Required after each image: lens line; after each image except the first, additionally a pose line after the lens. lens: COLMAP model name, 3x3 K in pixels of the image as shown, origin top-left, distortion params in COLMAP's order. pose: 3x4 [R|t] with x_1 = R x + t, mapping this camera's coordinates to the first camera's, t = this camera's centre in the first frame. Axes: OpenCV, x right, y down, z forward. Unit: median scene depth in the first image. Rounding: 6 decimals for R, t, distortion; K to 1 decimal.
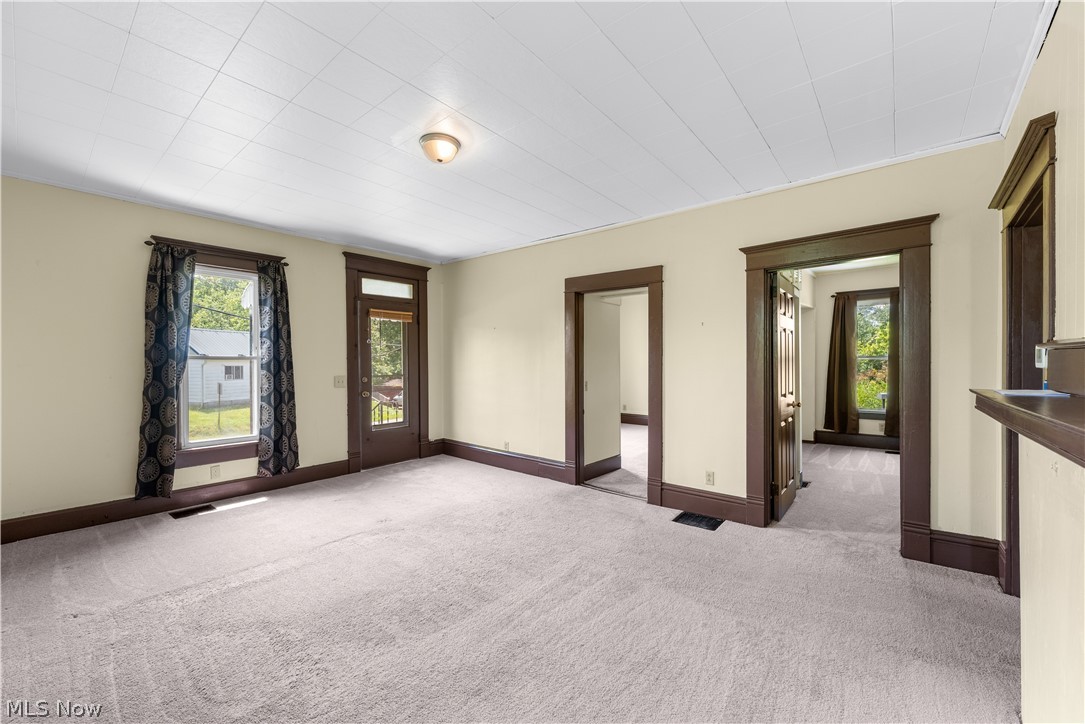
lens RADIAL K [[439.3, 0, 545.5], [0, 439.3, 367.3], [0, 0, 1]] dist [-0.000547, -0.000065]
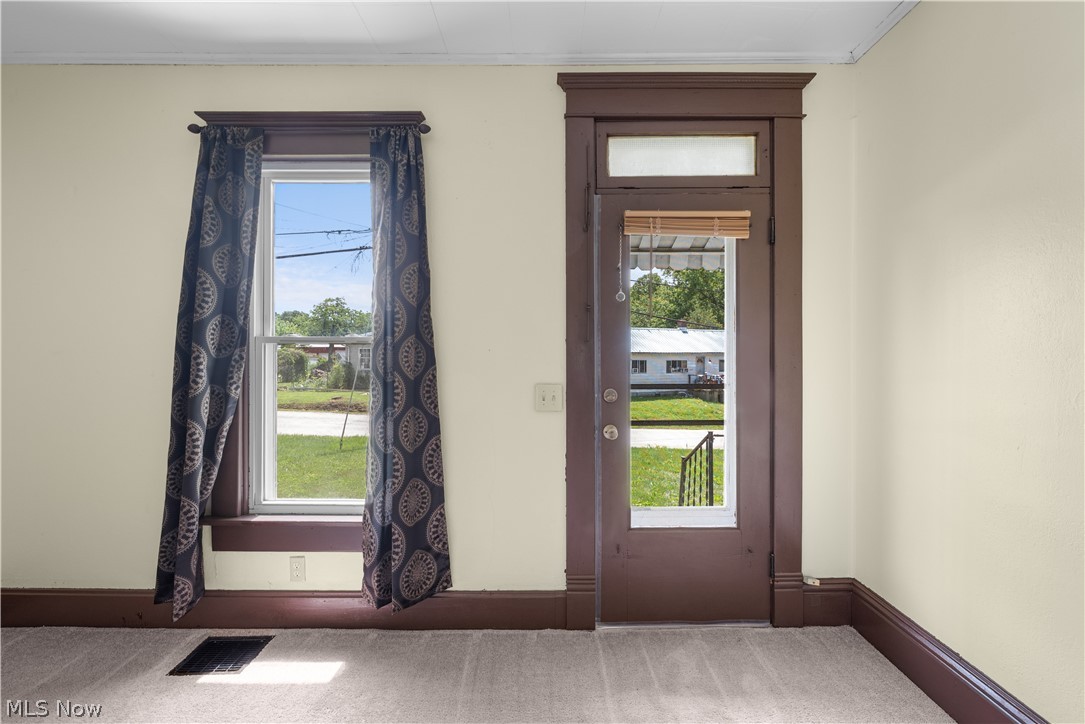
lens RADIAL K [[441.9, 0, 544.8], [0, 441.9, 359.2], [0, 0, 1]] dist [-0.000965, -0.000069]
pose [[0.640532, 0.007700, -0.767893, -0.151302], [-0.014111, 0.999899, -0.001745, -0.002299], [0.767802, 0.011954, 0.640576, 0.723481]]
